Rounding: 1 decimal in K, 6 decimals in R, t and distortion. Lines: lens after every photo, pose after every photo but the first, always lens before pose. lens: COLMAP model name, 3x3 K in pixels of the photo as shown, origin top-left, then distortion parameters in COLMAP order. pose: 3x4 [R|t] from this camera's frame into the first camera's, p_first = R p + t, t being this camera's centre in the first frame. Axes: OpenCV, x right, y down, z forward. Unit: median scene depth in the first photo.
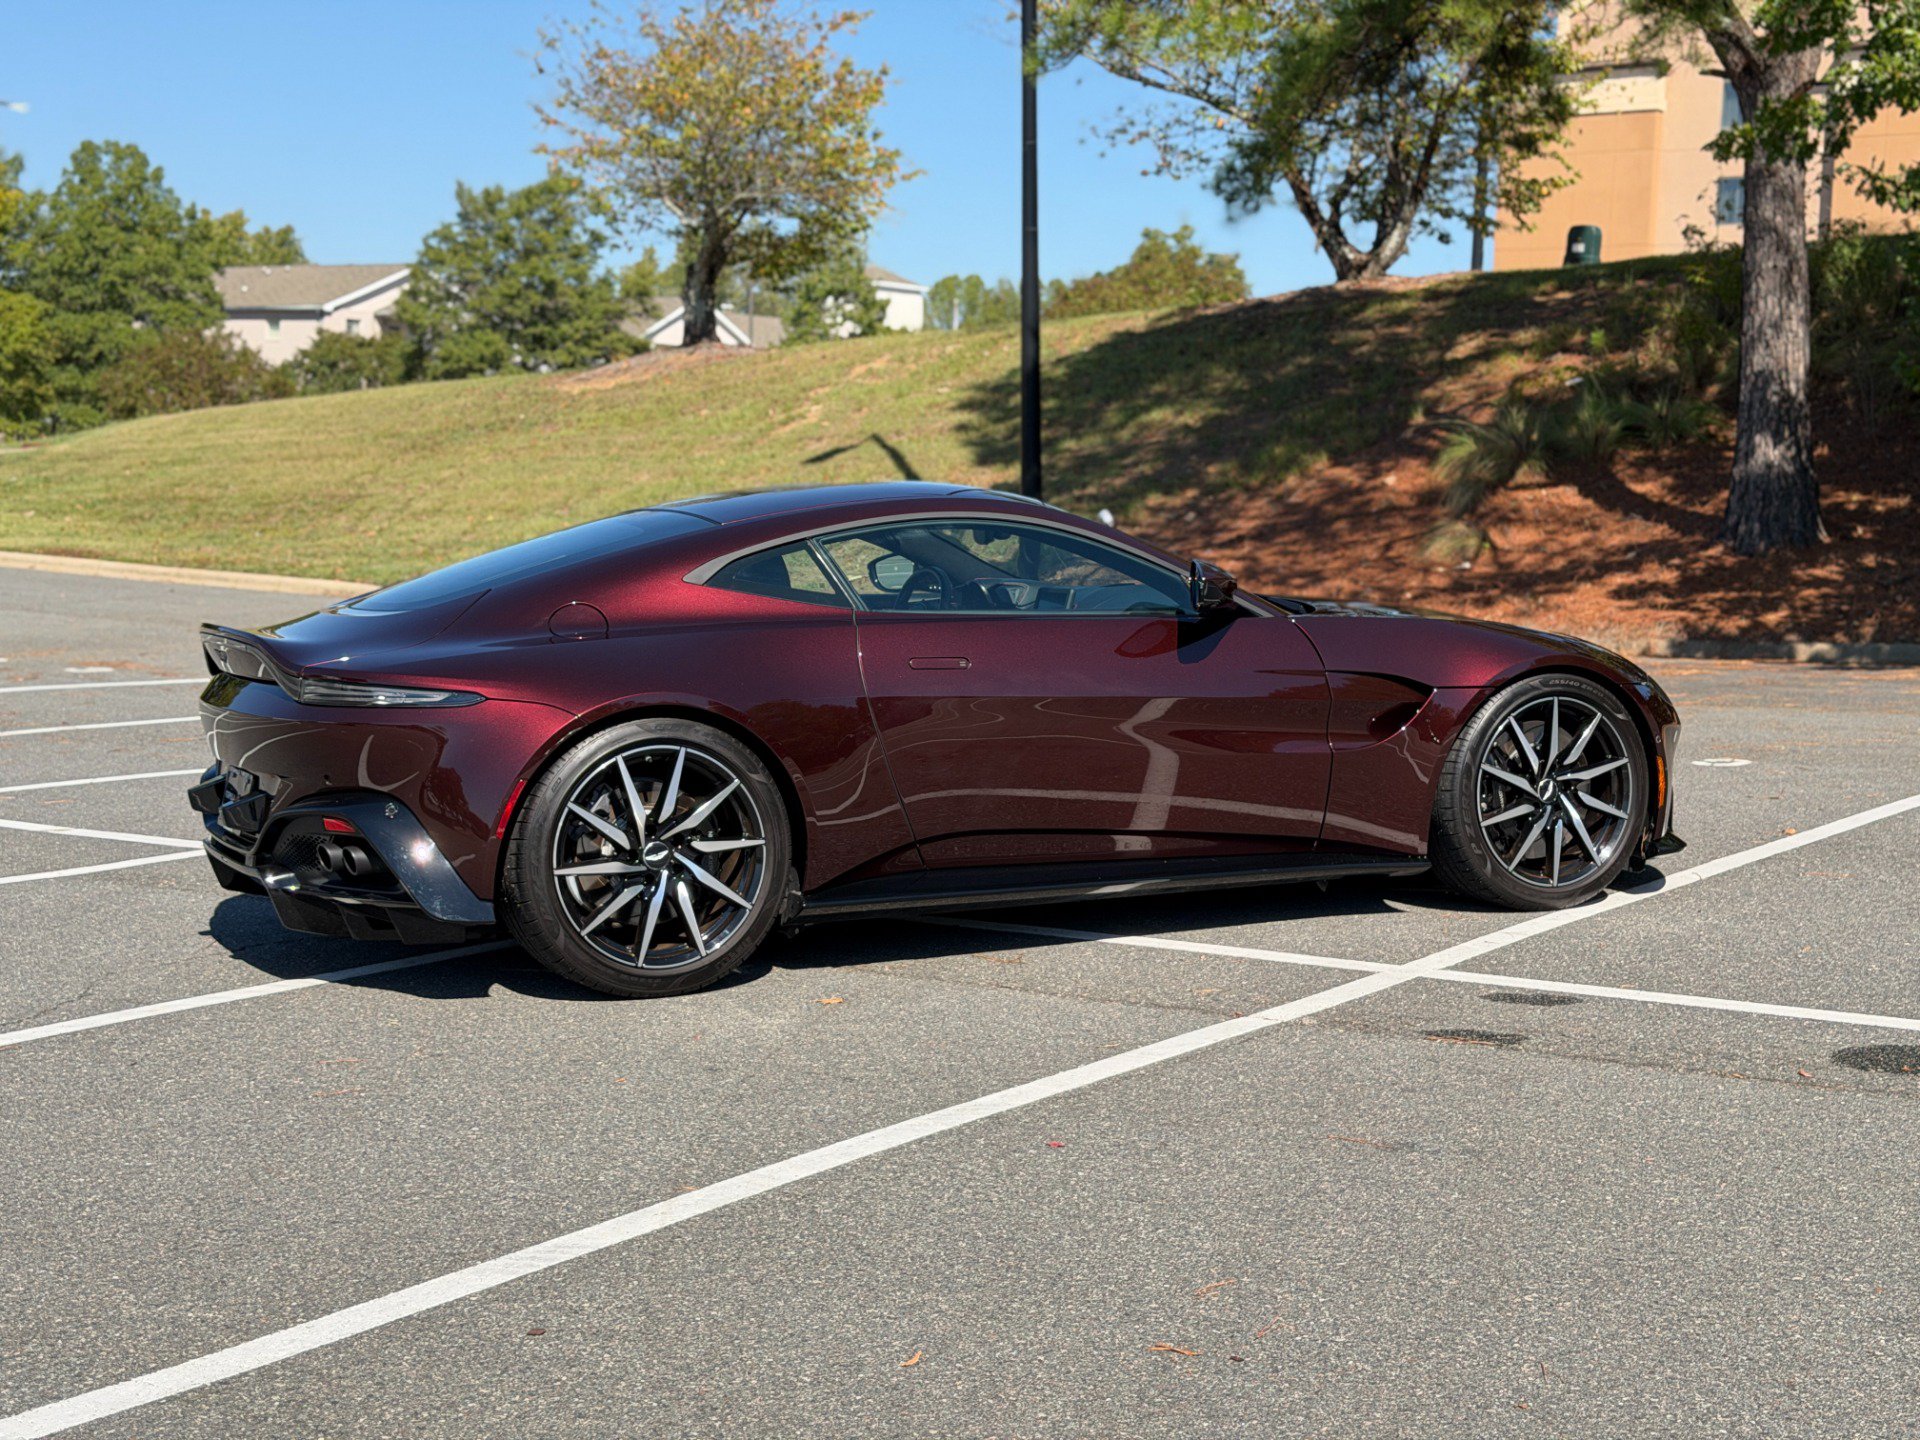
lens RADIAL K [[2672.3, 0, 957.2], [0, 2672.3, 722.2], [0, 0, 1]] dist [0.199627, -0.425159]
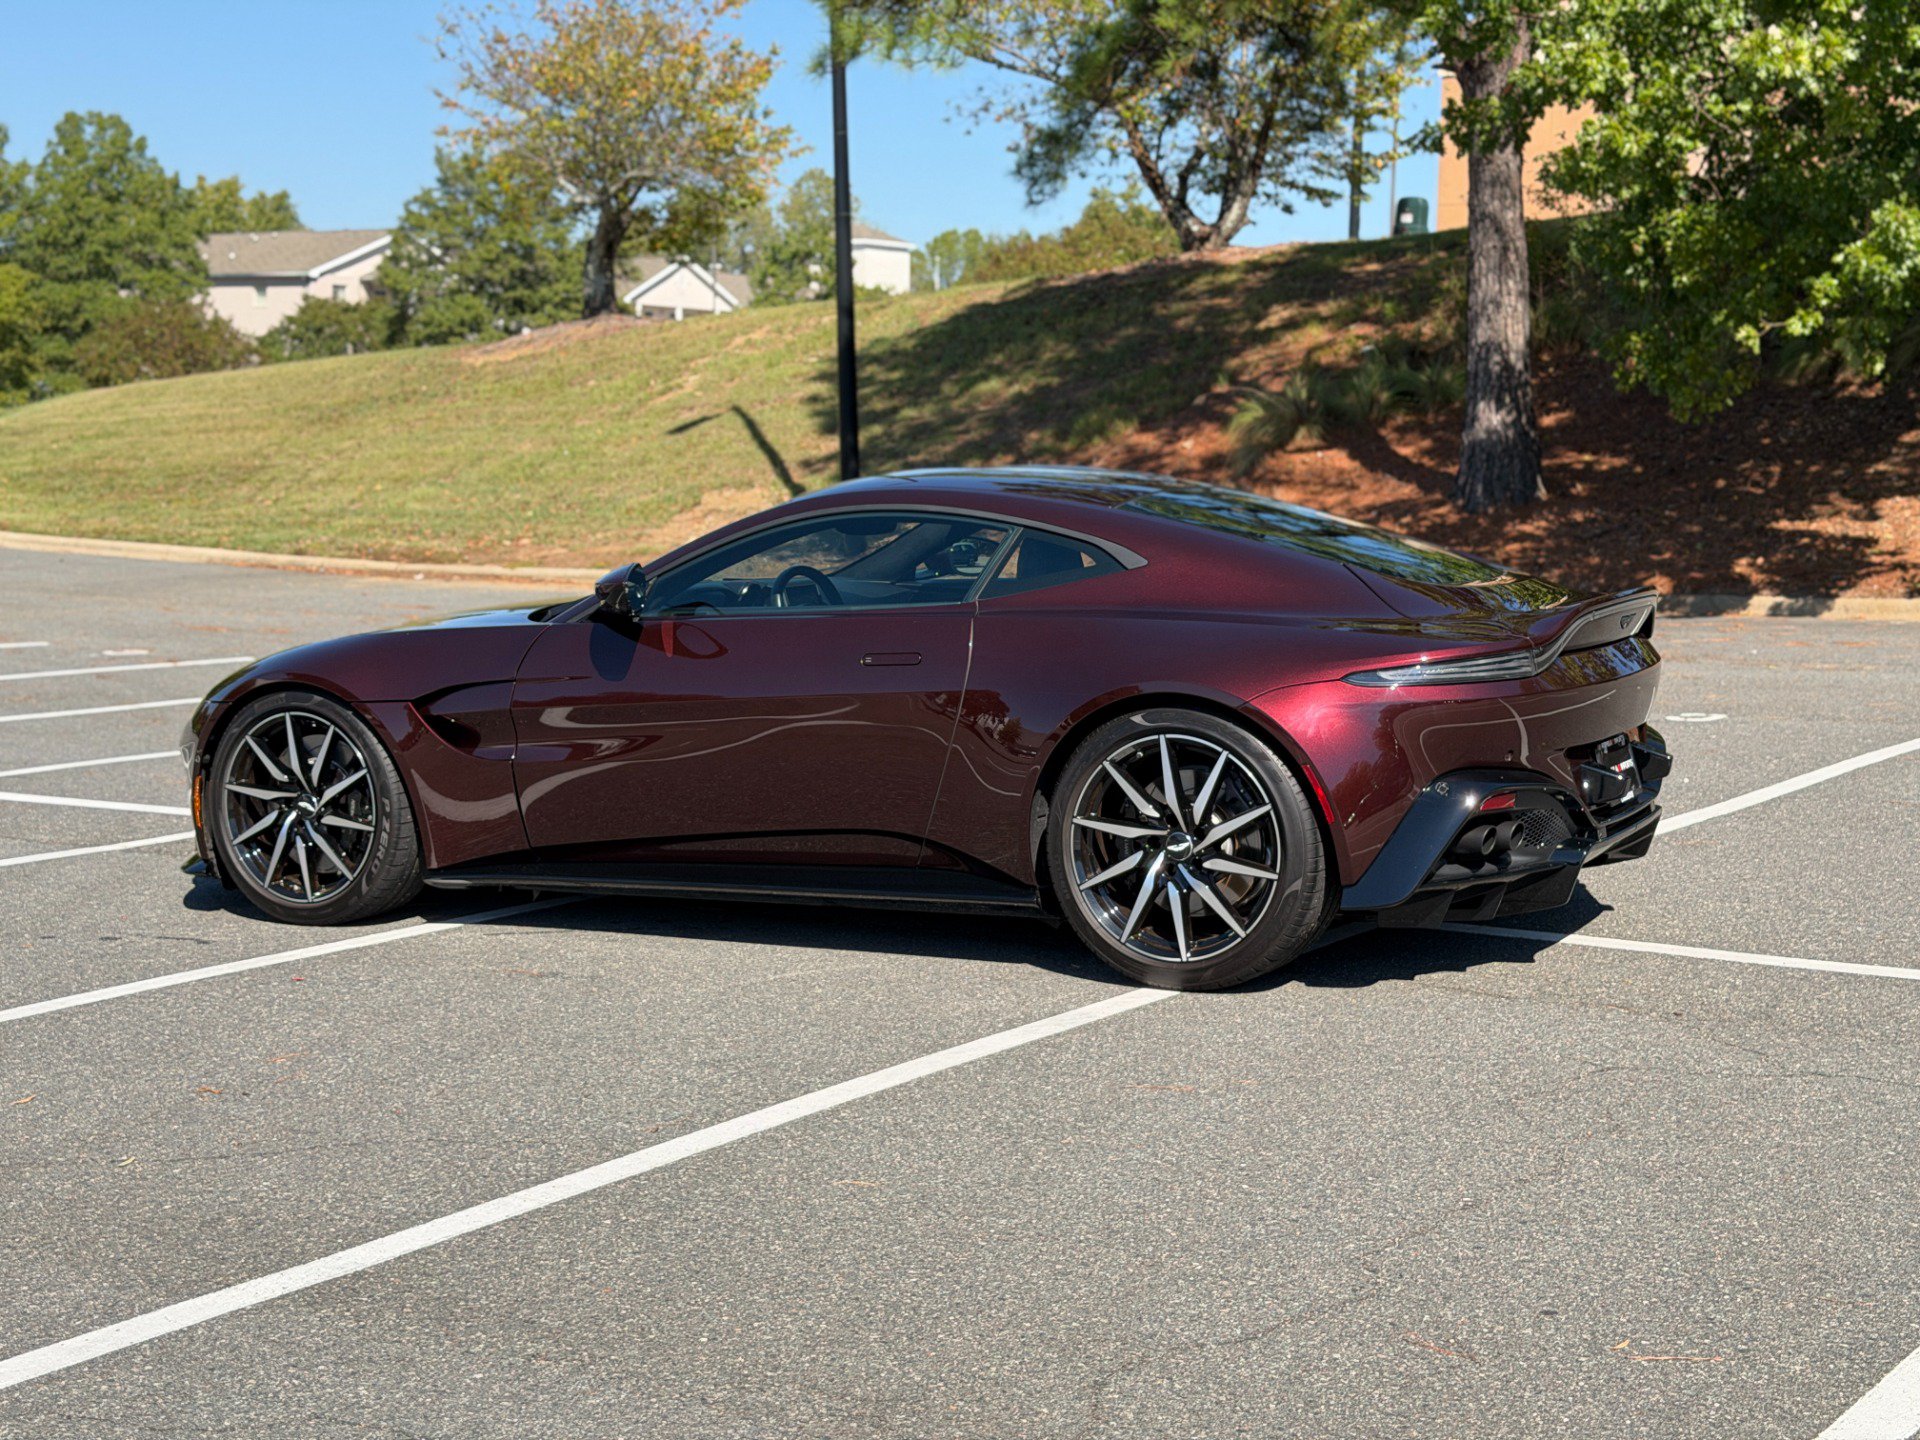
lens RADIAL K [[2677.1, 0, 954.6], [0, 2677.1, 718.2], [0, 0, 1]] dist [0.200417, -0.415281]
pose [[0.999882, -0.012170, -0.009333, 0.060169], [0.012312, 0.999807, 0.015324, 0.001202], [0.009145, -0.015437, 0.999839, -0.058094]]
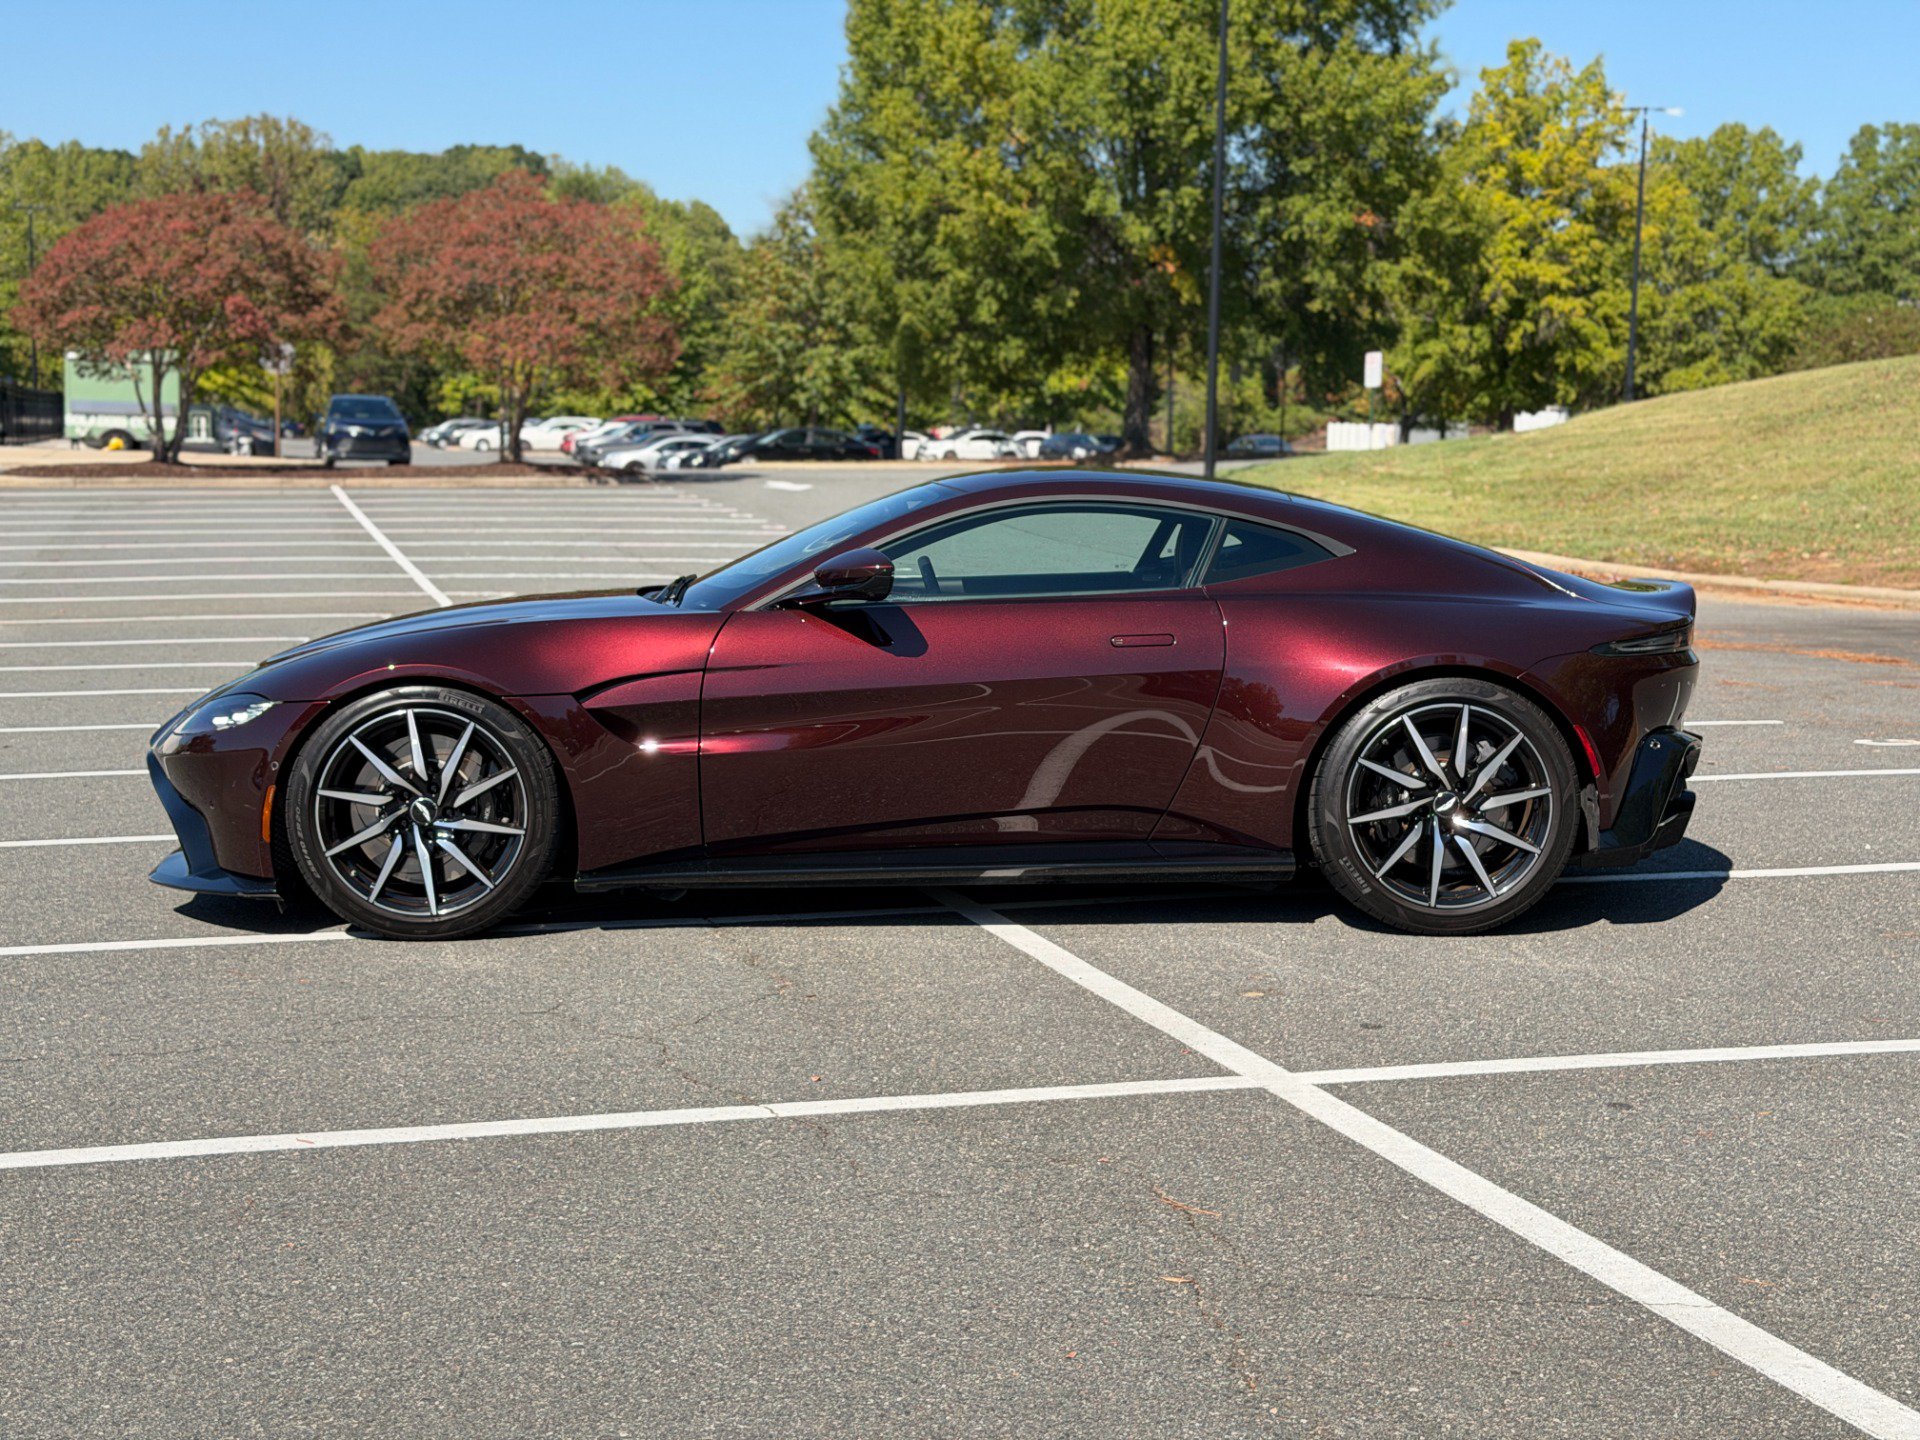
lens RADIAL K [[2674.0, 0, 962.7], [0, 2674.0, 725.3], [0, 0, 1]] dist [0.211874, -0.480432]
pose [[0.781699, 0.062792, -0.620487, 0.242155], [-0.057029, 0.997947, 0.029144, -0.000763], [0.621043, 0.012604, 0.783675, -0.016699]]
